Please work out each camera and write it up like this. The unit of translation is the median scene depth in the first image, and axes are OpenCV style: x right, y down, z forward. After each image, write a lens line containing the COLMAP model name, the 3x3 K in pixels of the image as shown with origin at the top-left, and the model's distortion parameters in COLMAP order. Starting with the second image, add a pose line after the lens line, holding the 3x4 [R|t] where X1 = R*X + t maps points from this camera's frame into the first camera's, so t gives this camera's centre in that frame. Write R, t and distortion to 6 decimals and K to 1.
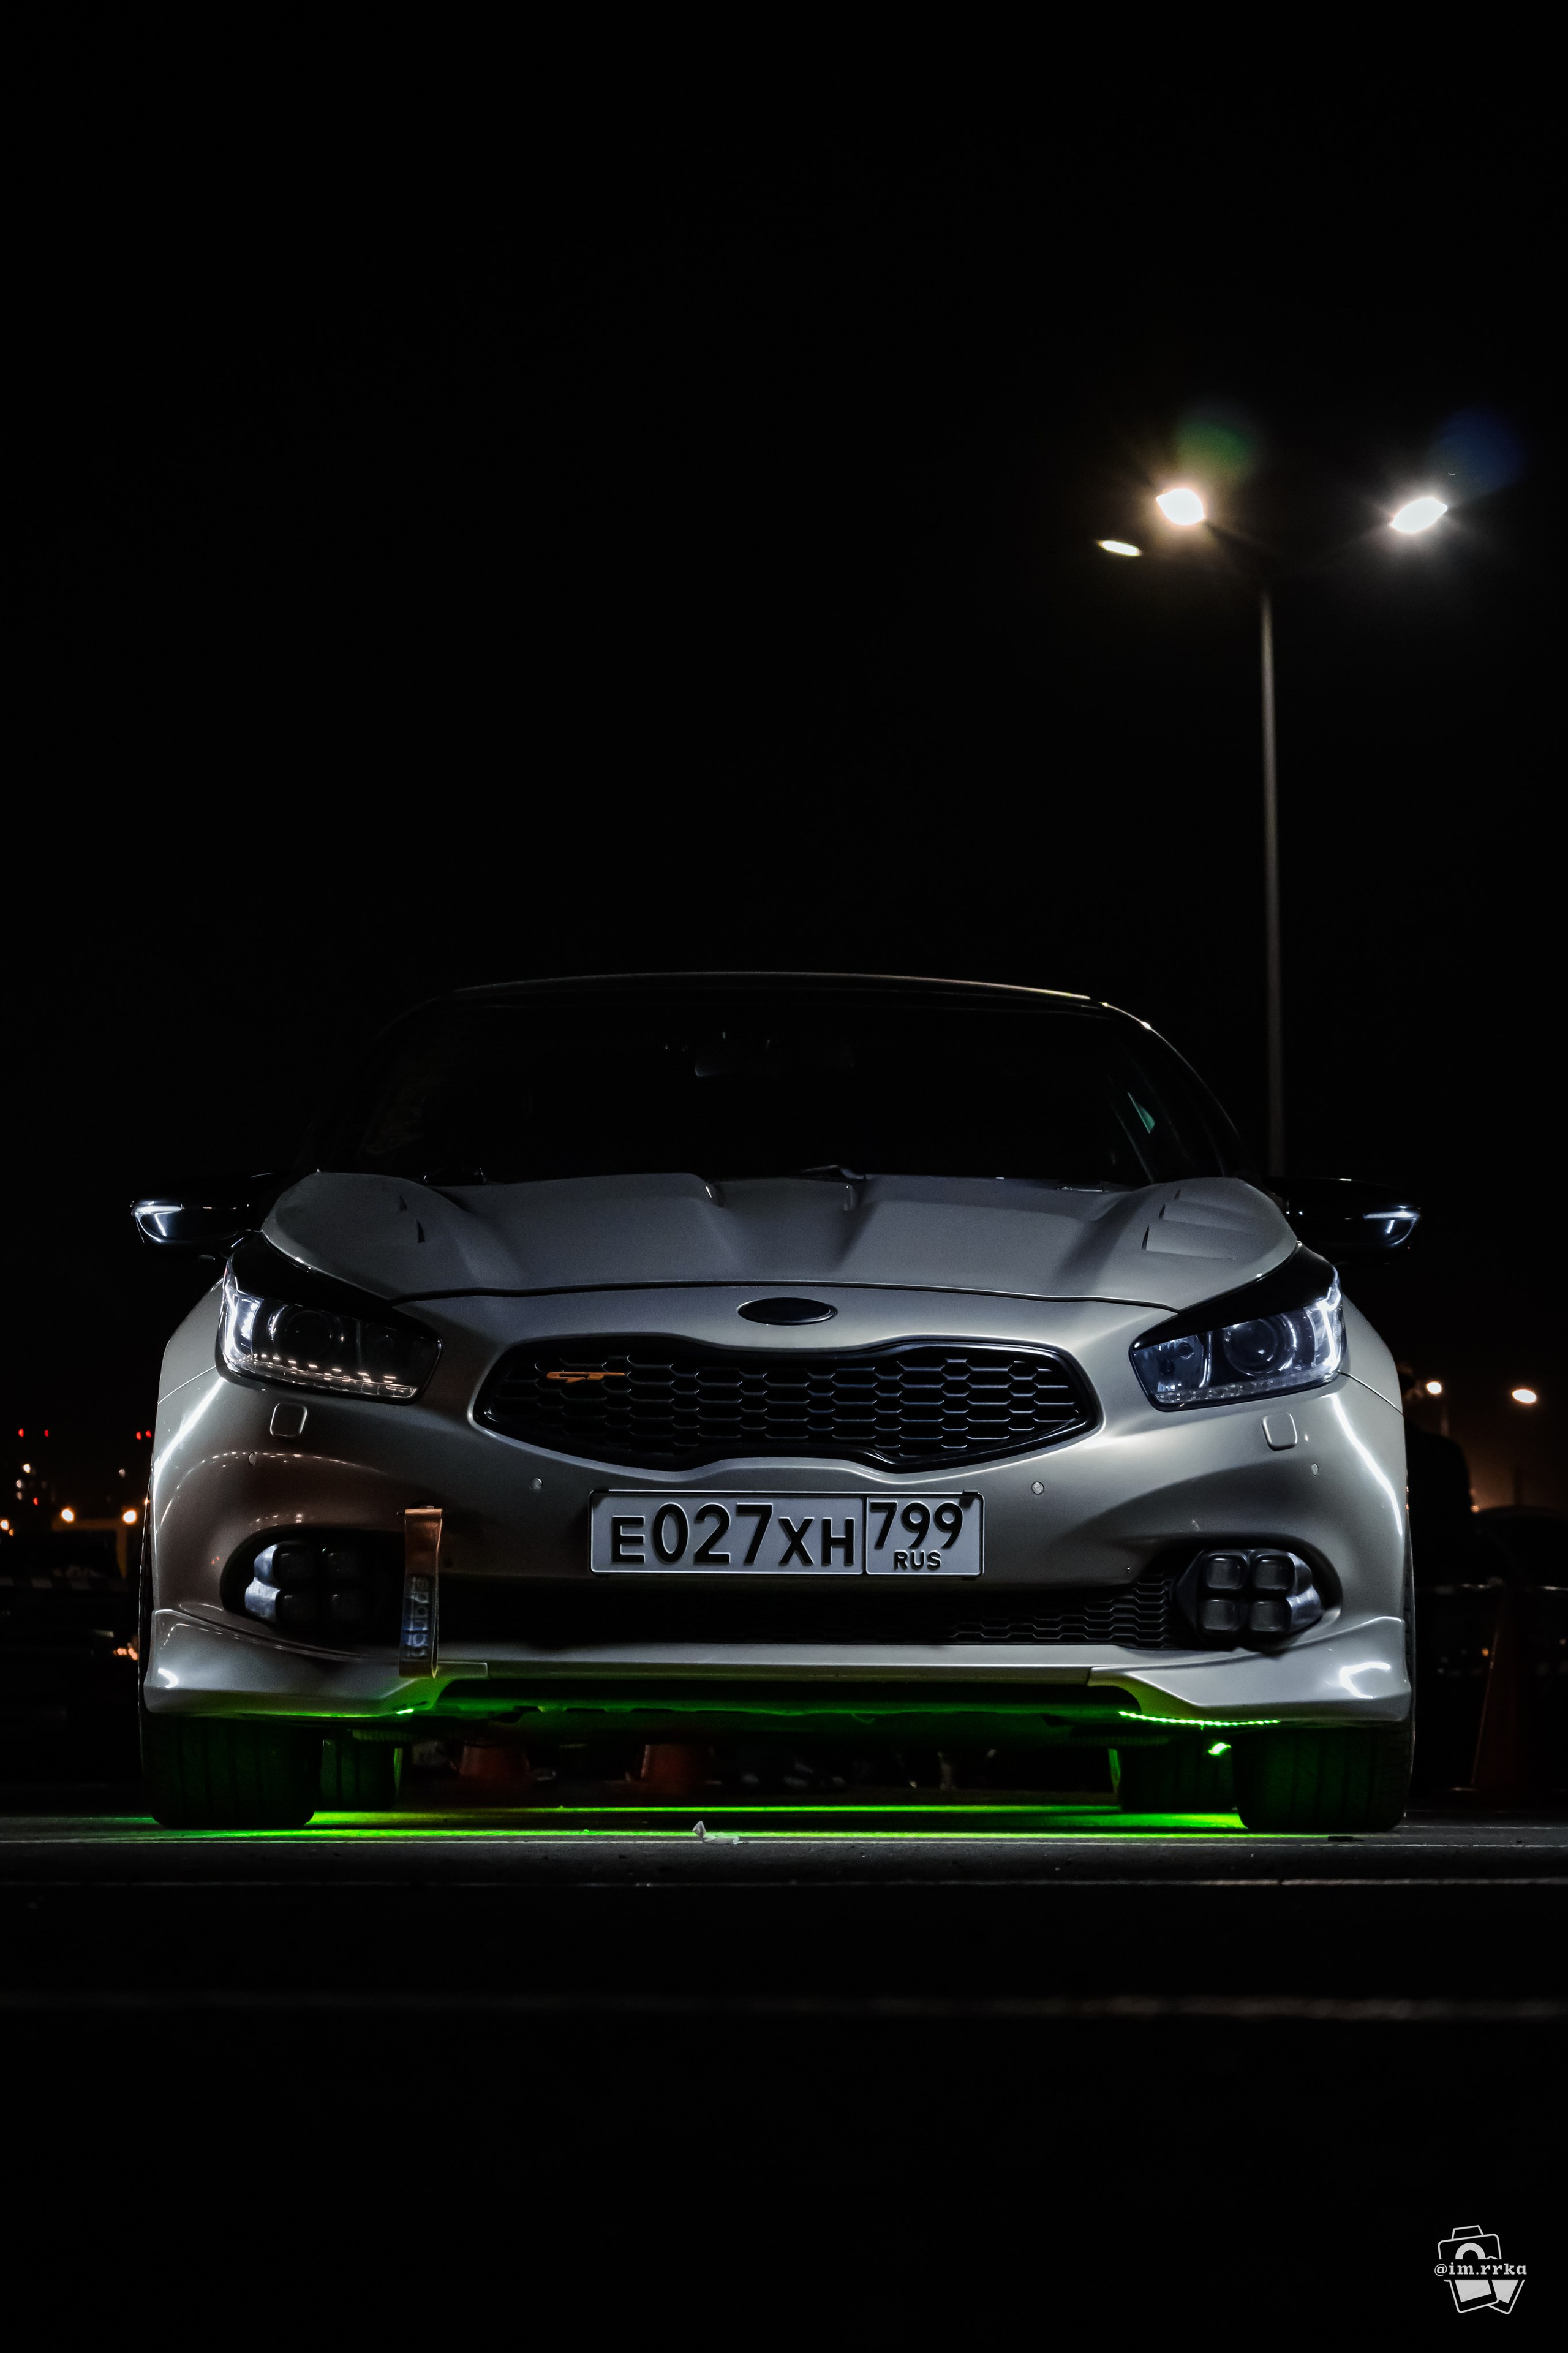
lens RADIAL K [[5906.4, 0, 784.0], [0, 5906.4, 1176.5], [0, 0, 1]] dist [0.083729, 0.890977]
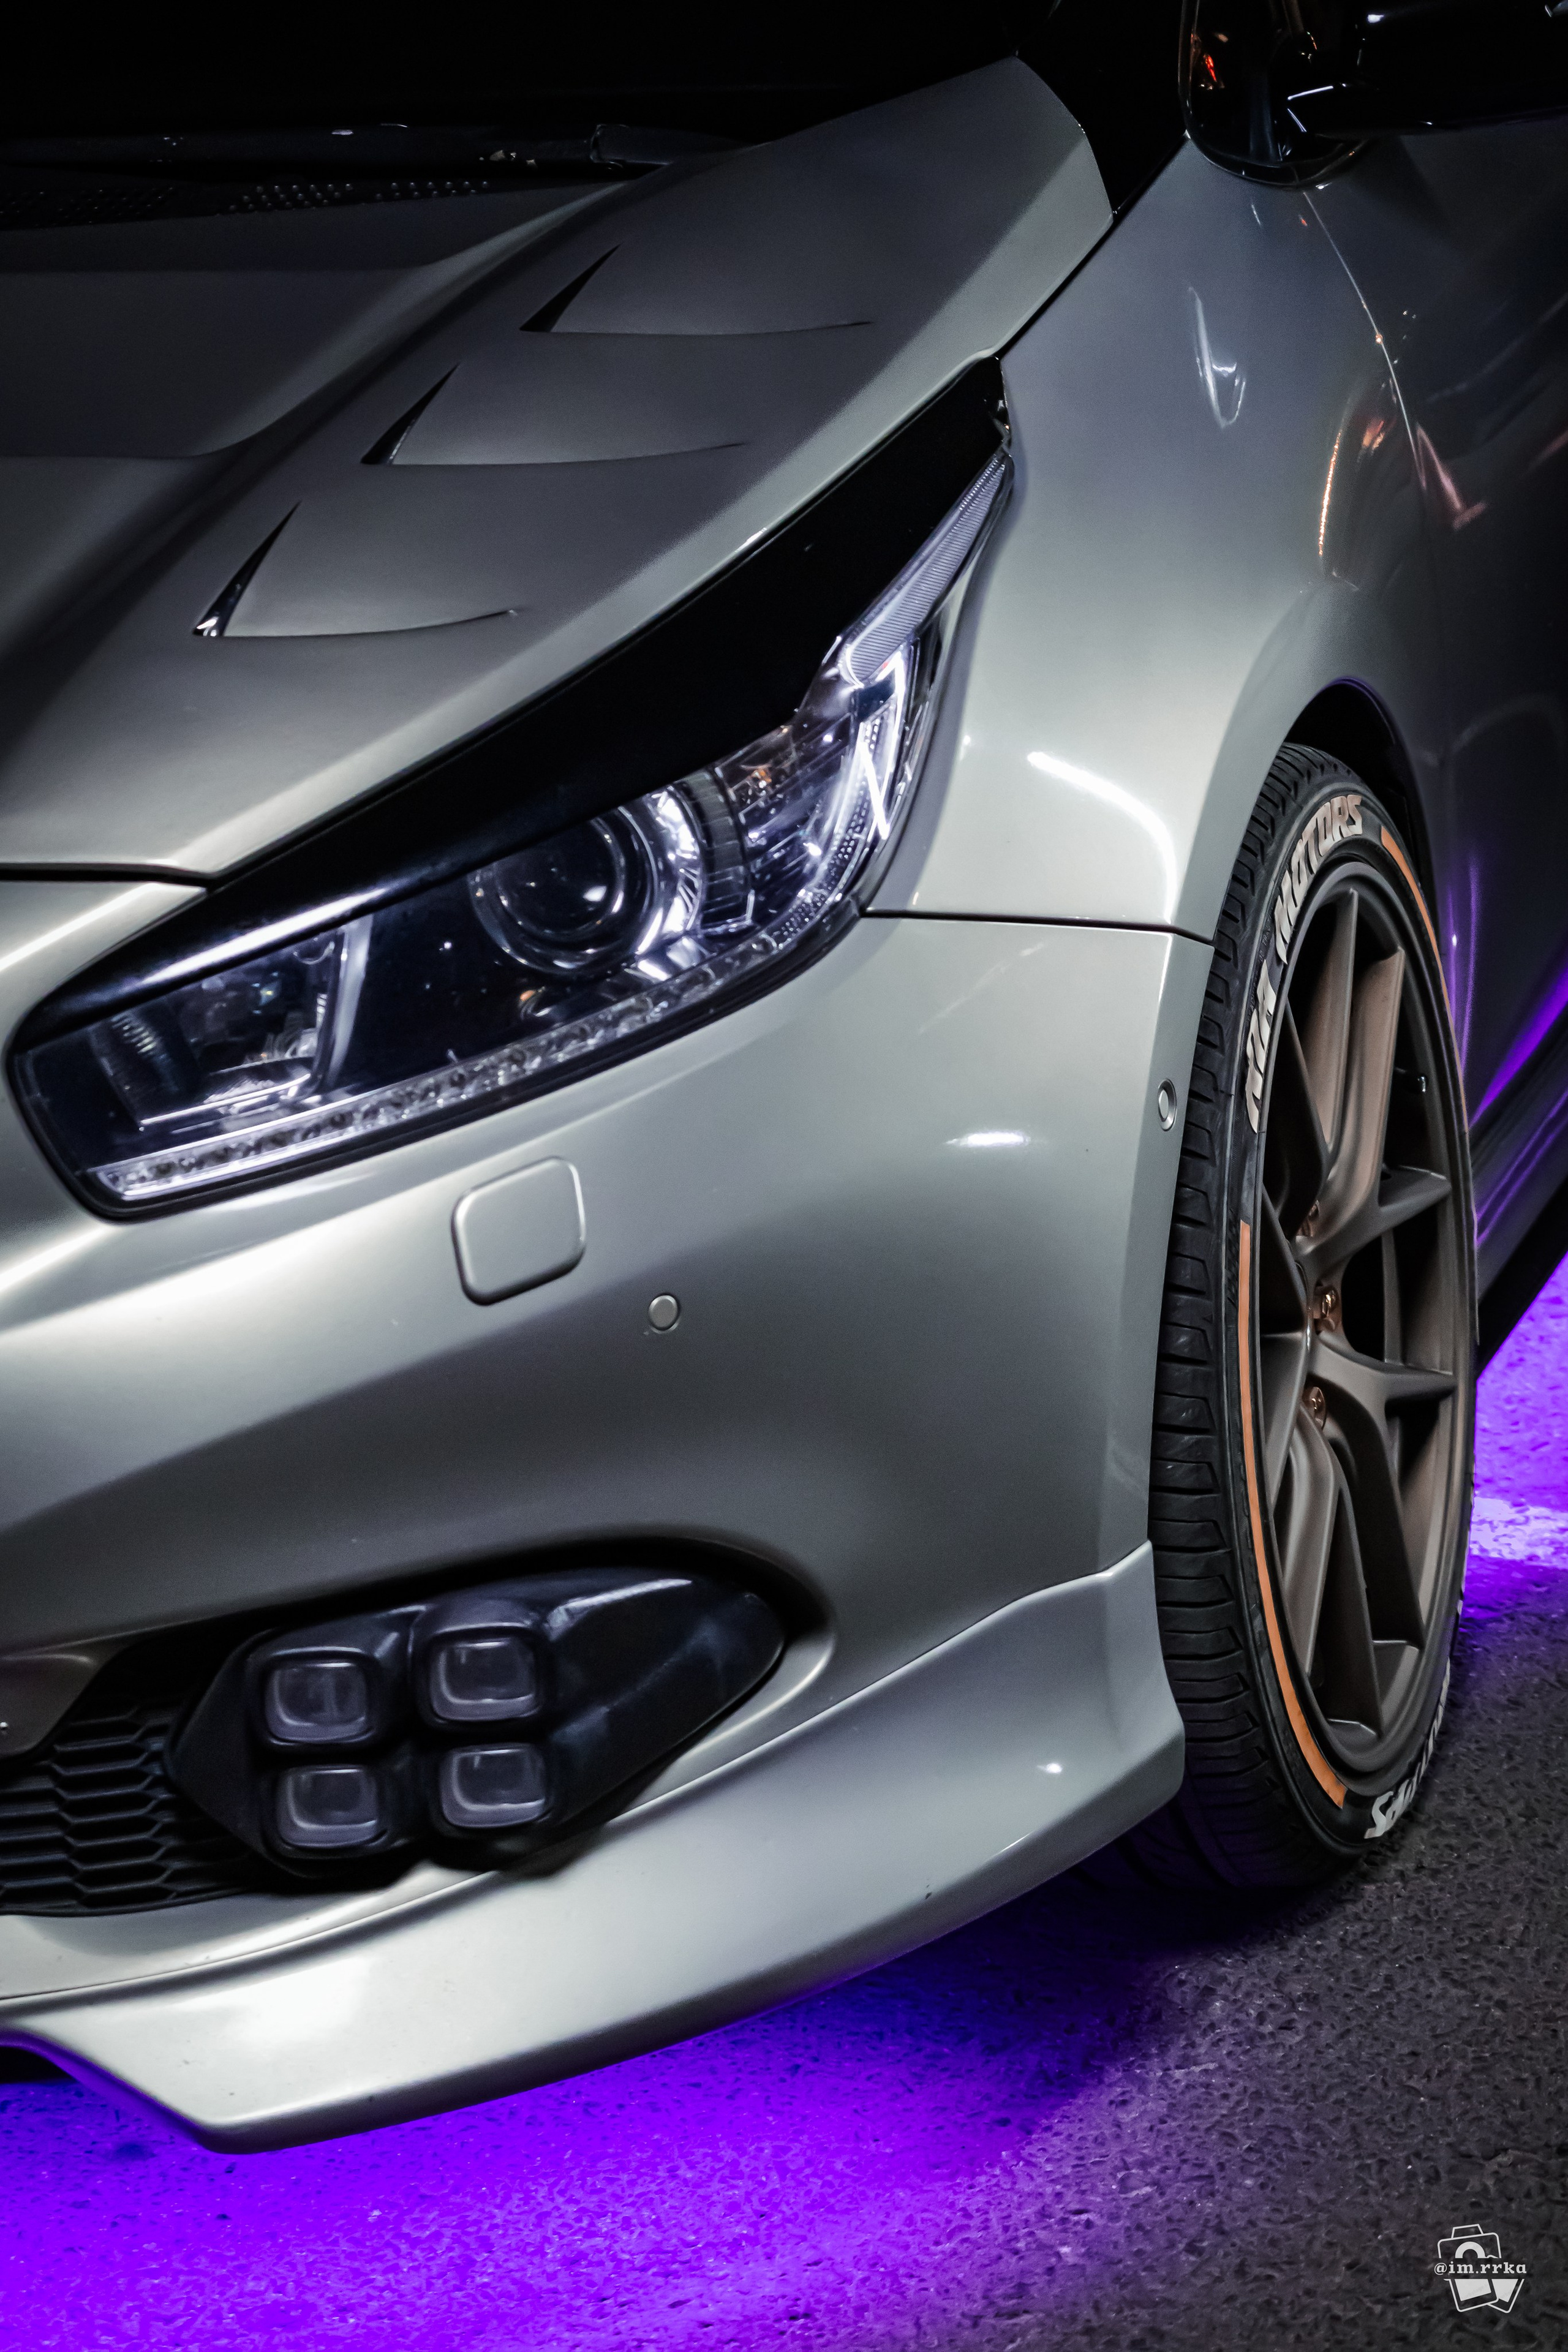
lens RADIAL K [[6165.4, 0, 784.0], [0, 6165.4, 1176.0], [0, 0, 1]] dist [0.160847, -0.012266]
pose [[0.948097, -0.002153, -0.317975, 0.211002], [0.114677, 0.934999, 0.335599, -0.075671], [0.296584, -0.354645, 0.886716, 0.703462]]
